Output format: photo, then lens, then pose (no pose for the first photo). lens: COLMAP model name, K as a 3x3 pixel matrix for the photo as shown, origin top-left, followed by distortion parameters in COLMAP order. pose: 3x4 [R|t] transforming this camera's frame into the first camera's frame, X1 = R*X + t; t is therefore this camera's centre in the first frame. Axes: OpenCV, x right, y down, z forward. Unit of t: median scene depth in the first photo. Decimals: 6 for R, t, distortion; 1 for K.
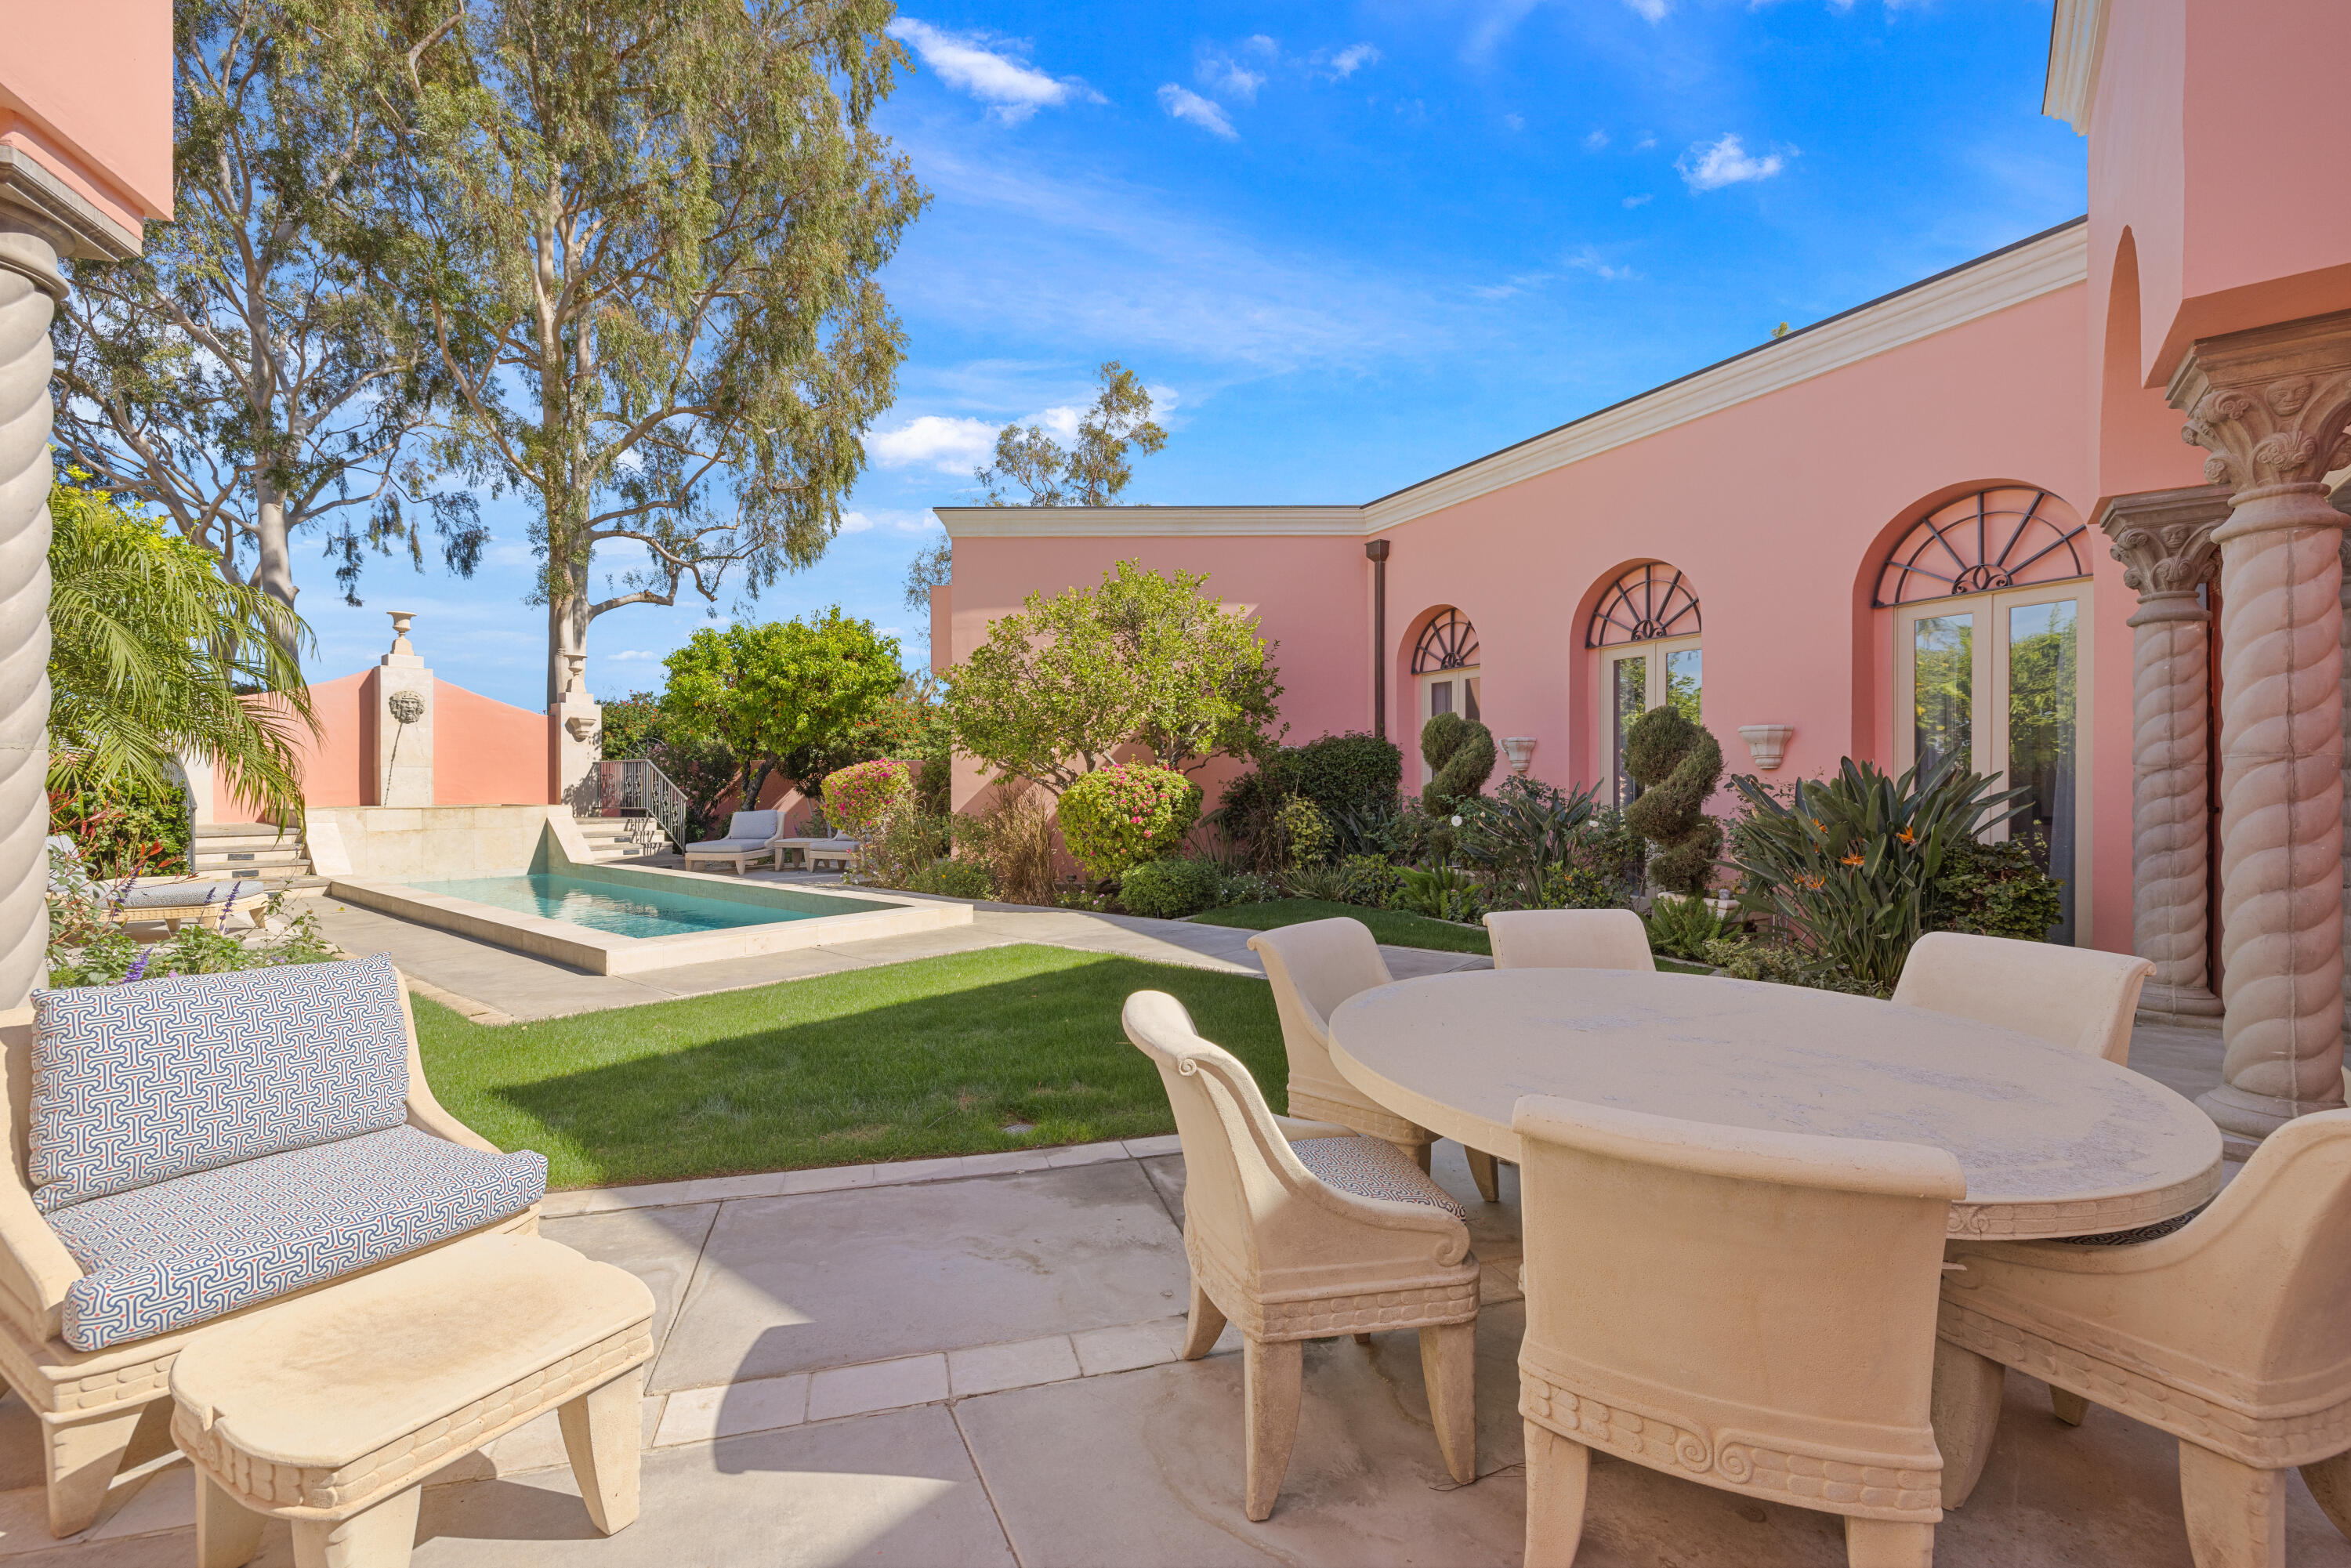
lens RADIAL K [[1050.4, 0, 1175.5], [0, 1050.4, 784.0], [0, 0, 1]] dist [0.021074, -0.000326]
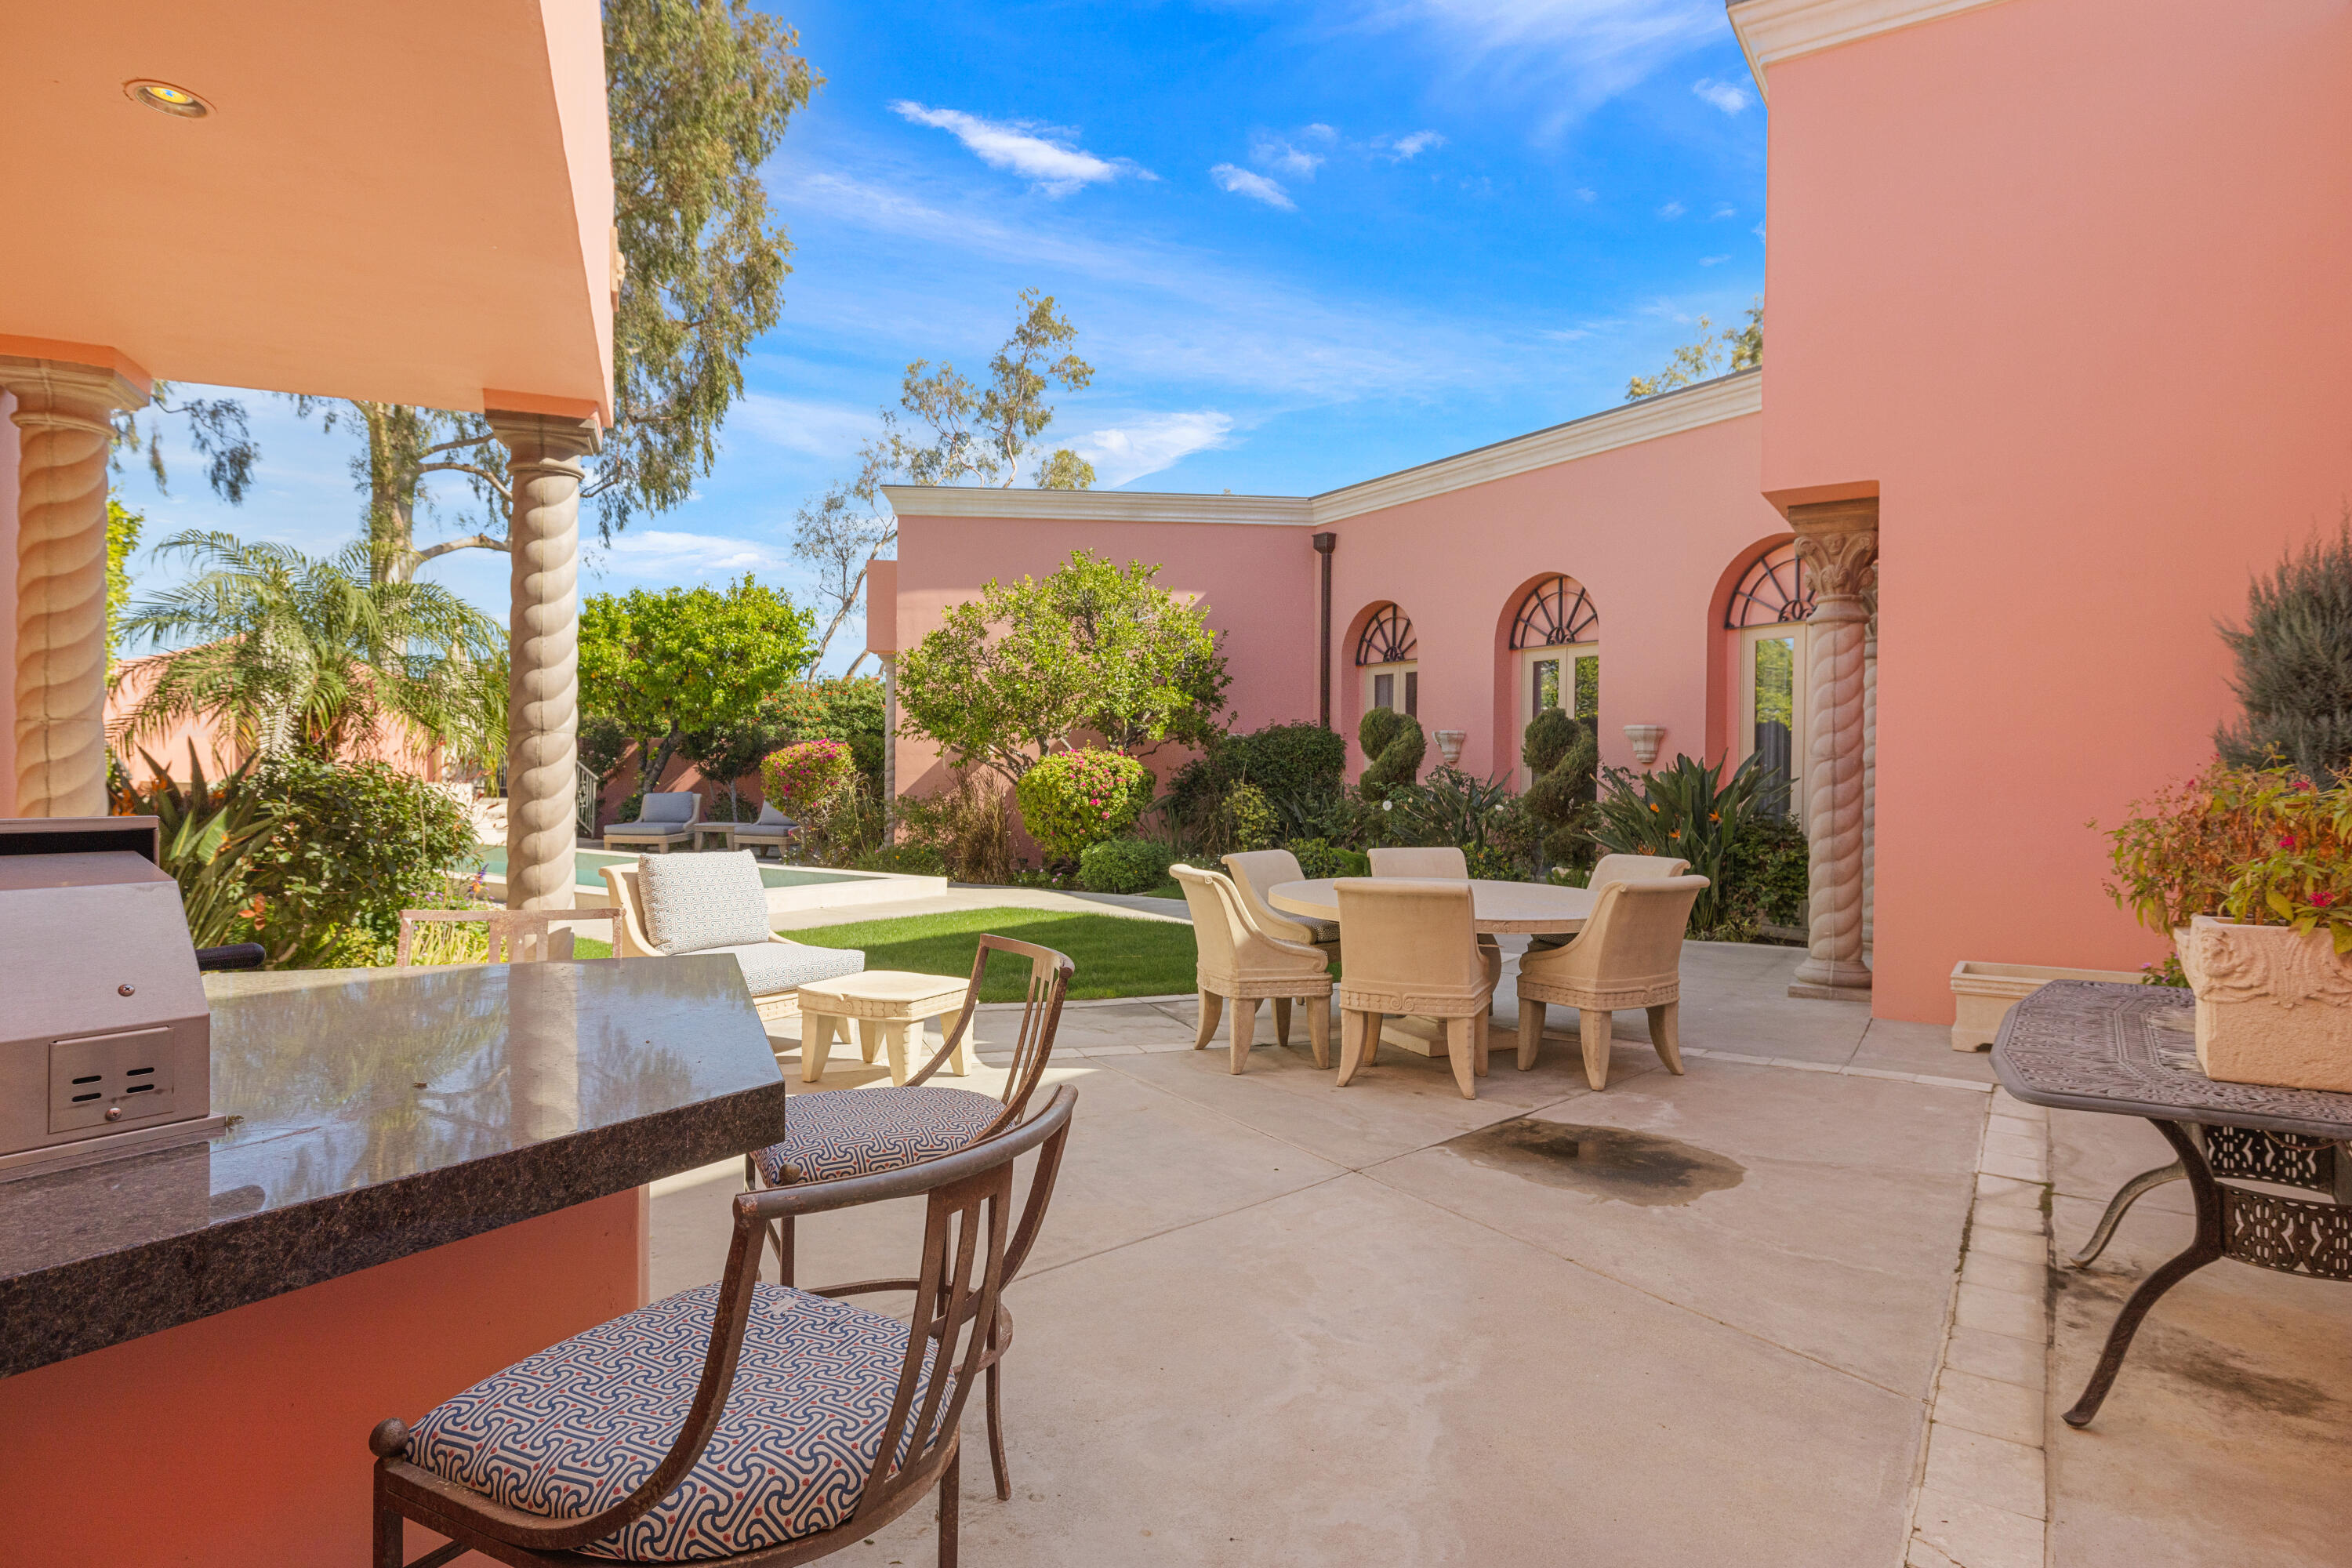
lens RADIAL K [[1374.5, 0, 1221.5], [0, 1374.5, 815.3], [0, 0, 1]] dist [0.001895, -0.000033]
pose [[0.994439, 0.010690, 0.104775, -0.045167], [-0.013699, 0.999513, 0.028038, 0.005546], [-0.104424, -0.029317, 0.994101, -0.326649]]
